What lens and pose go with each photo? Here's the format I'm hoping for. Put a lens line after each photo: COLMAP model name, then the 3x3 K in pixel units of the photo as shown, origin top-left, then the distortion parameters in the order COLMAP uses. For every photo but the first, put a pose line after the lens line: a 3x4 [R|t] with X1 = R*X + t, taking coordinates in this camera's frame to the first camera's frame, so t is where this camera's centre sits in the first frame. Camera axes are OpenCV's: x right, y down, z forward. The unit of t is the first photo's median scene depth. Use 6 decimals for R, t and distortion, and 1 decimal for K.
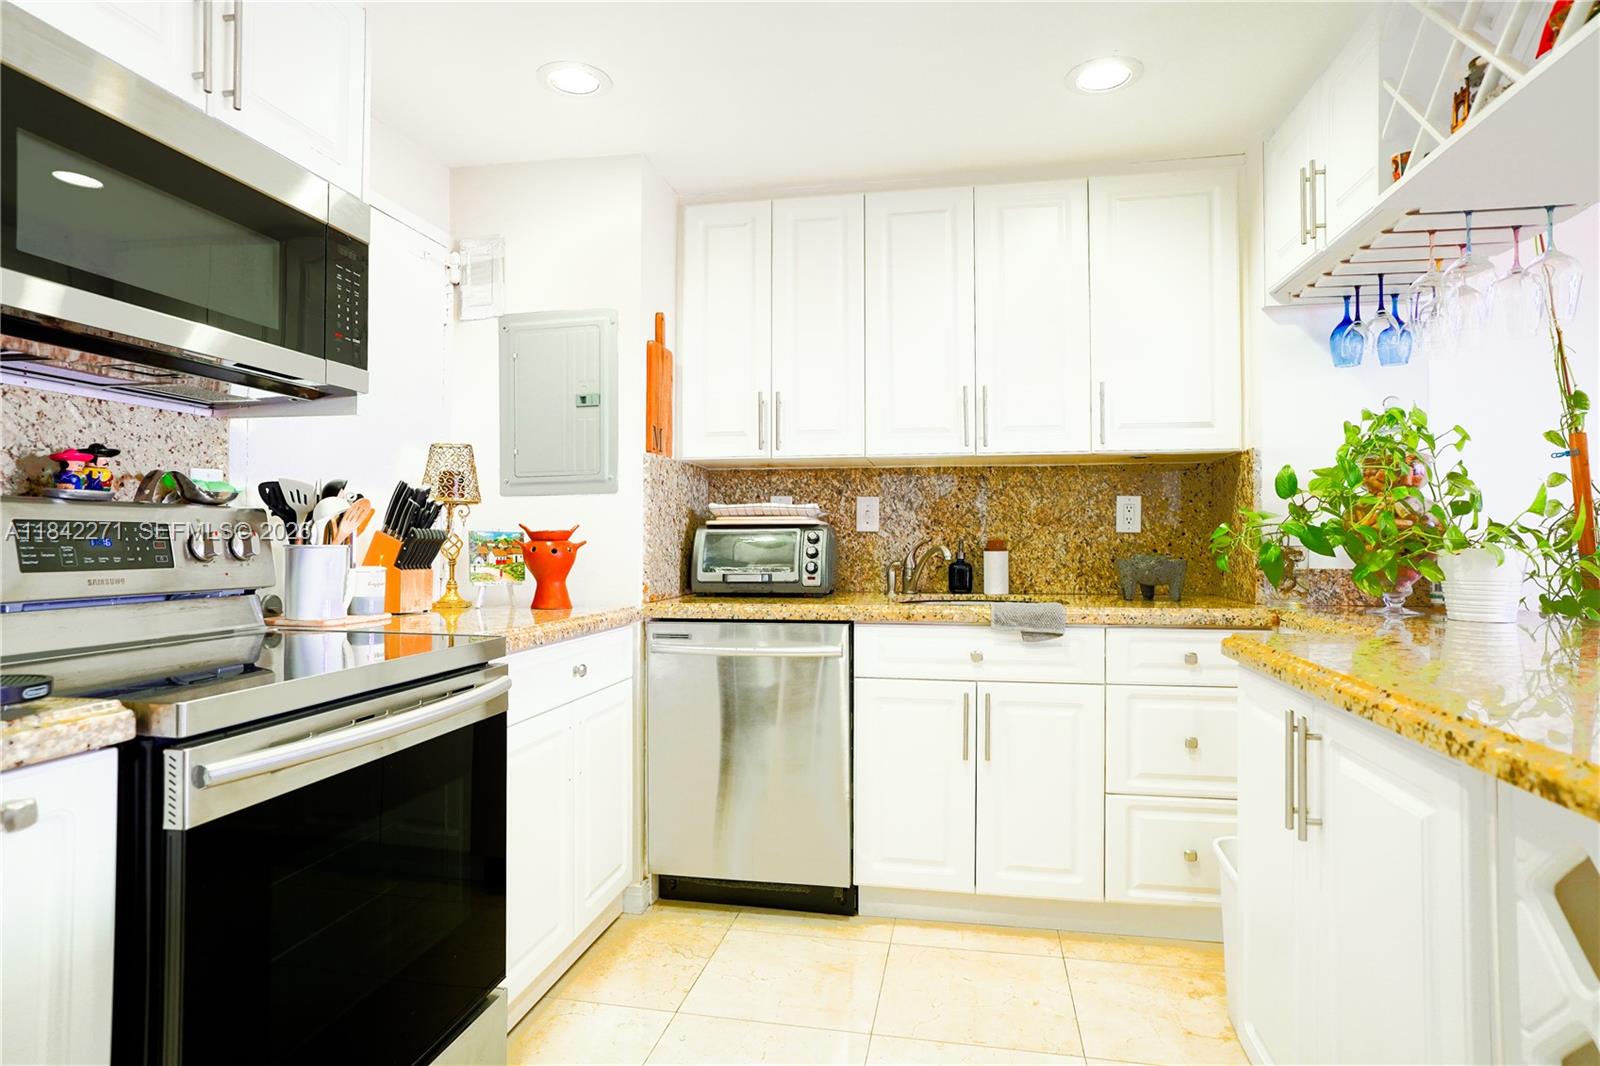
lens RADIAL K [[896.6, 0, 786.7], [0, 896.6, 533.6], [0, 0, 1]] dist [-0.052979, 0.039306]
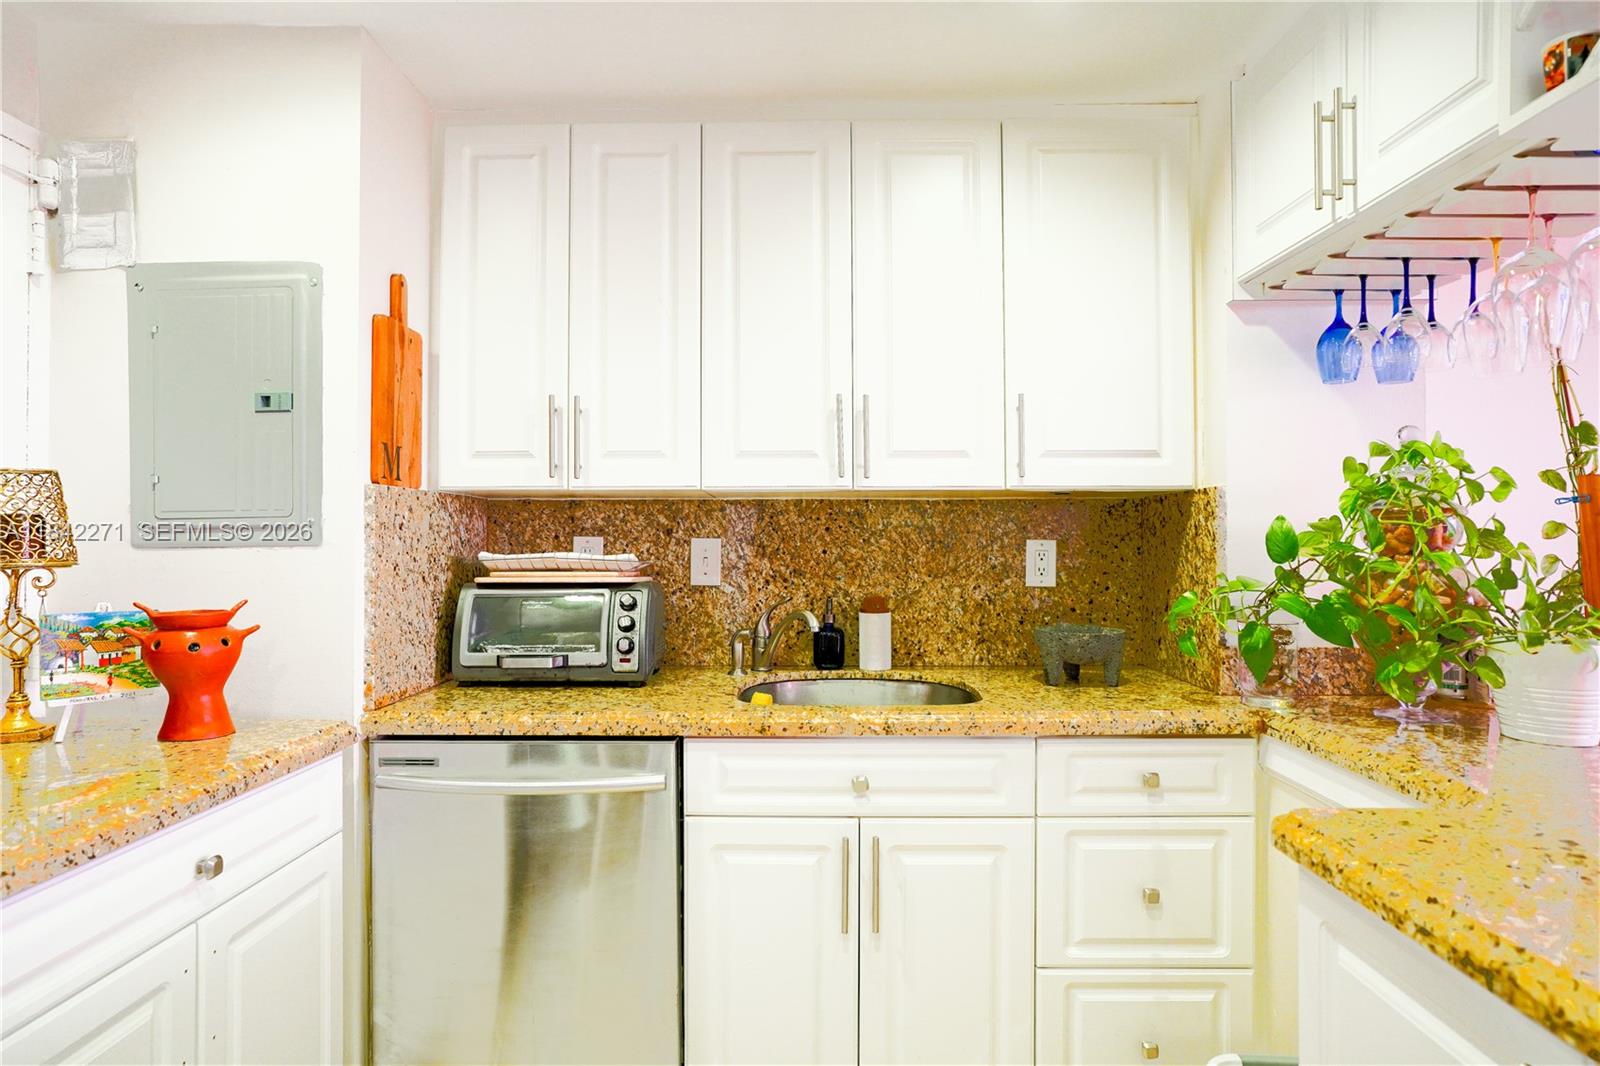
lens RADIAL K [[881.7, 0, 792.1], [0, 881.7, 533.6], [0, 0, 1]] dist [-0.054008, 0.040039]
pose [[0.984056, -0.000639, 0.177860, 0.036964], [0.000013, 0.999994, 0.003518, -0.057549], [-0.177861, -0.003460, 0.984050, 0.320285]]
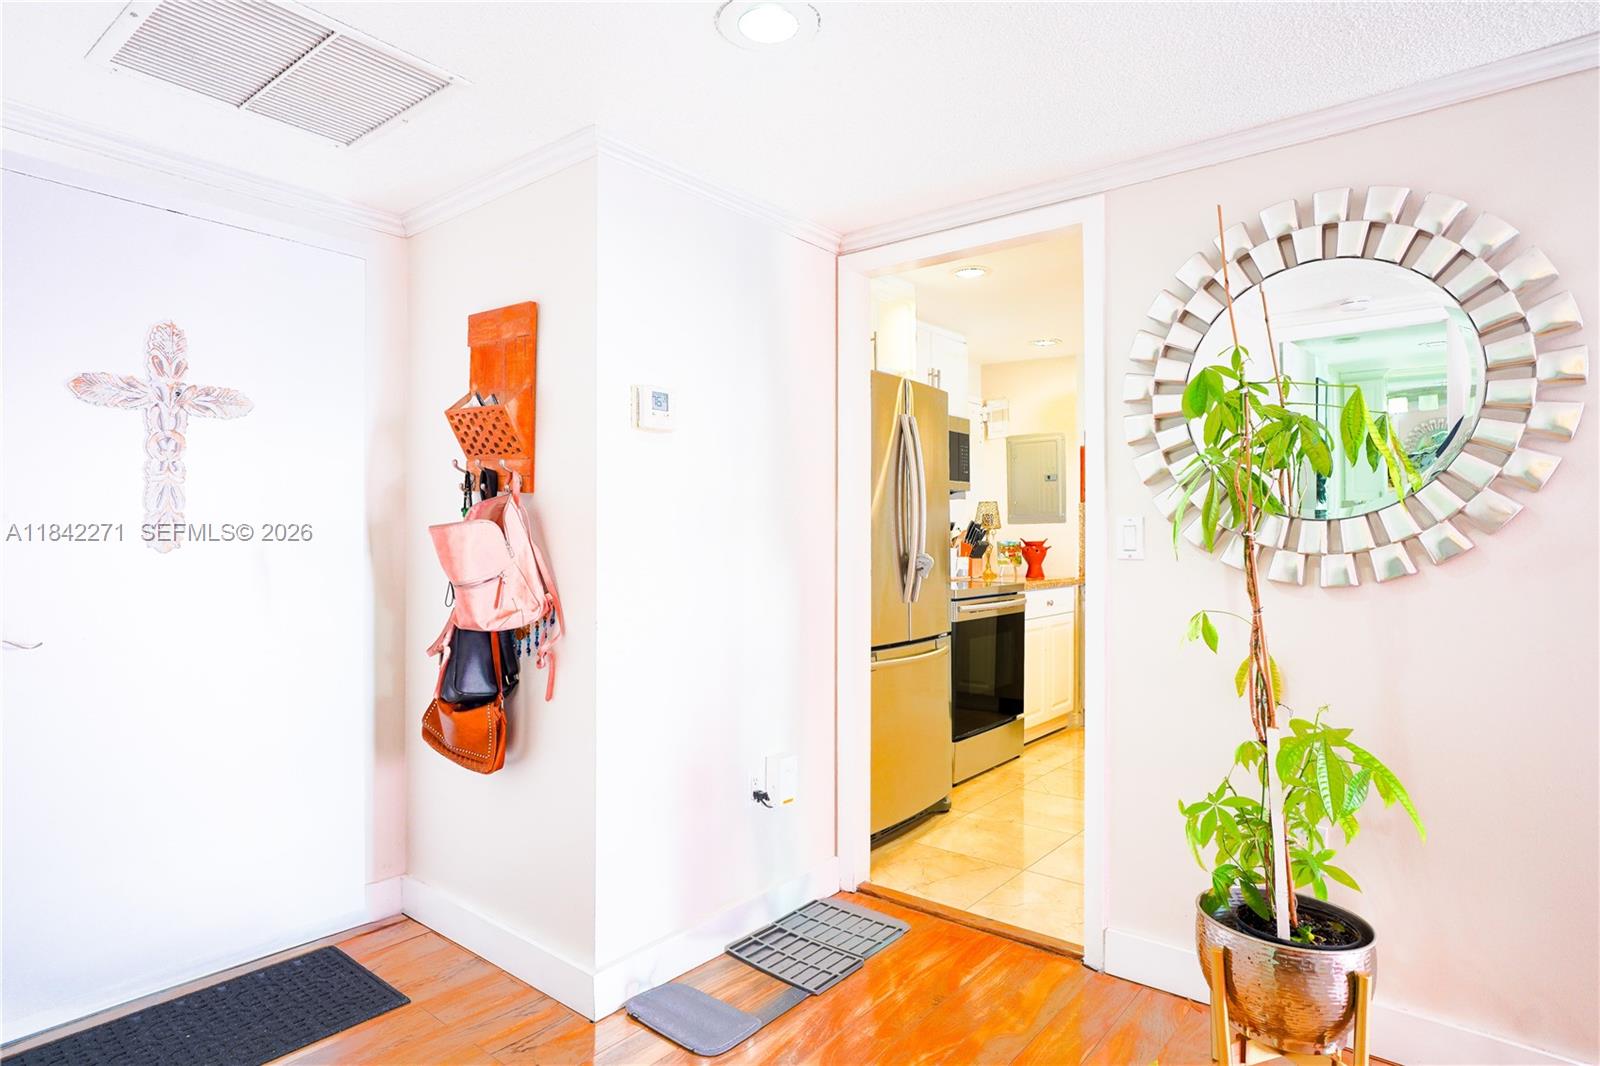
lens RADIAL K [[896.6, 0, 786.7], [0, 896.6, 533.6], [0, 0, 1]] dist [-0.052979, 0.039306]
pose [[0.884922, -0.005257, -0.465709, 0.202749], [0.007440, 0.999968, 0.002850, -0.030890], [0.465679, -0.005987, 0.884933, -1.143502]]
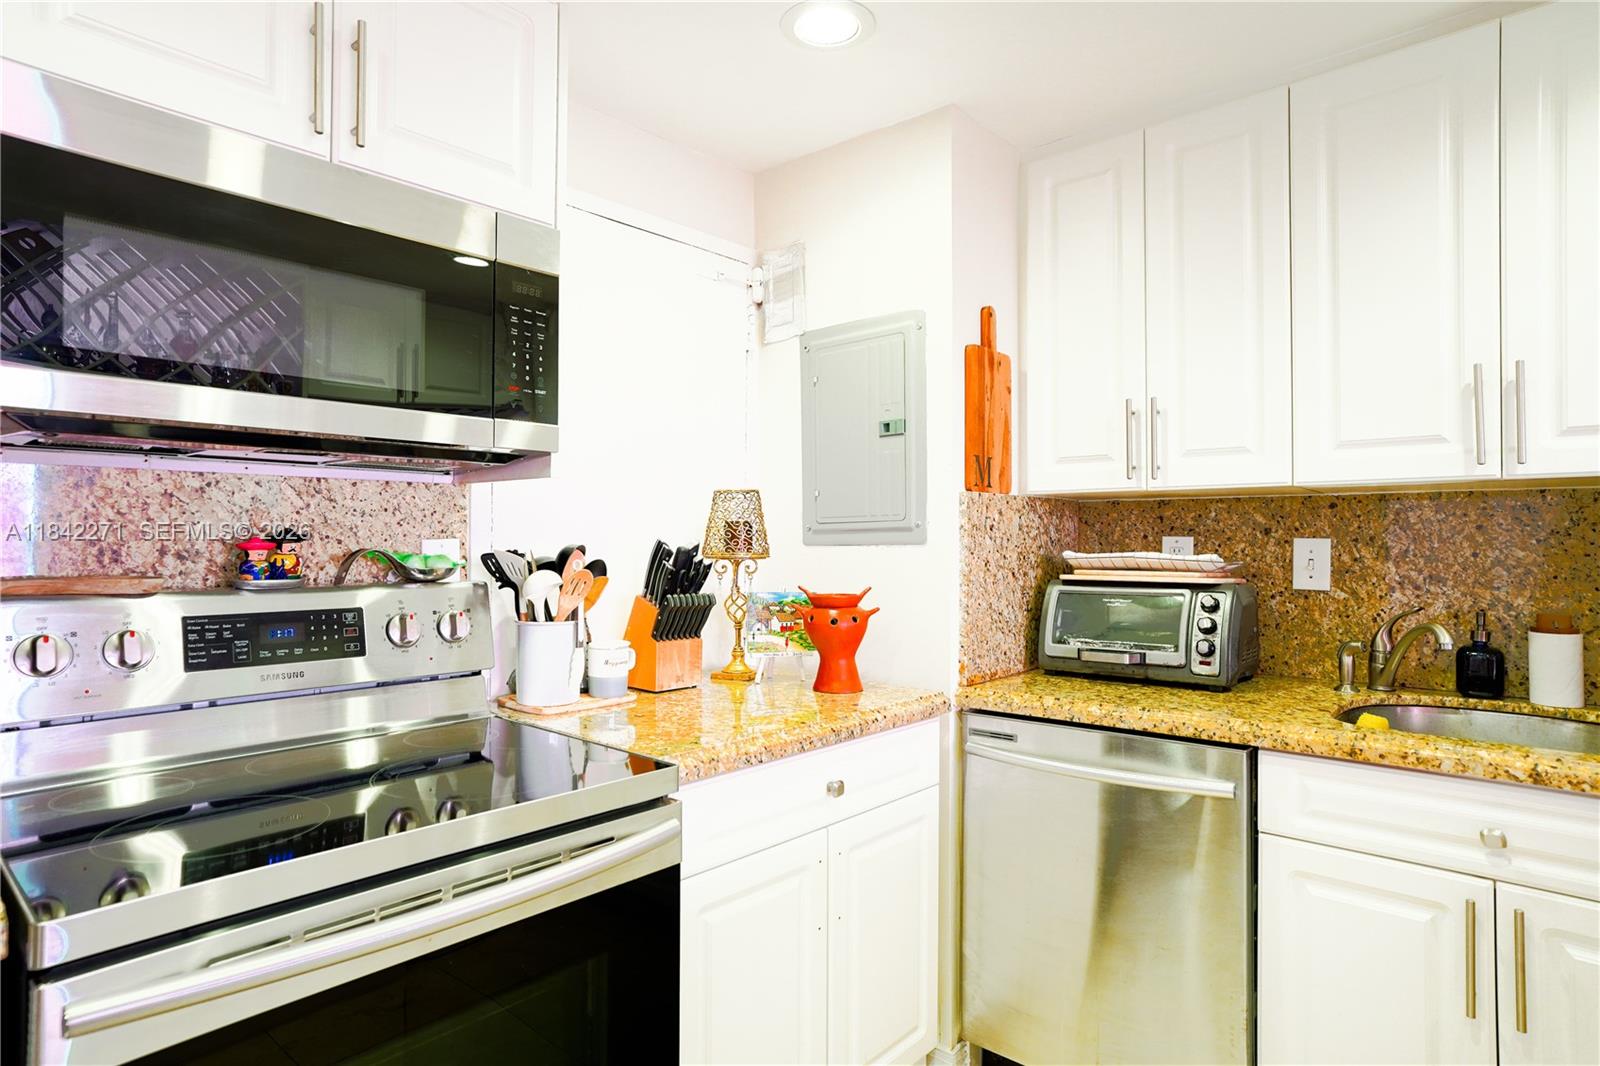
lens RADIAL K [[881.7, 0, 792.1], [0, 881.7, 533.6], [0, 0, 1]] dist [-0.054008, 0.040039]
pose [[0.860793, -0.003715, -0.508942, 0.104644], [0.005561, 0.999982, 0.002106, -0.058204], [0.508926, -0.004643, 0.860798, 0.282778]]
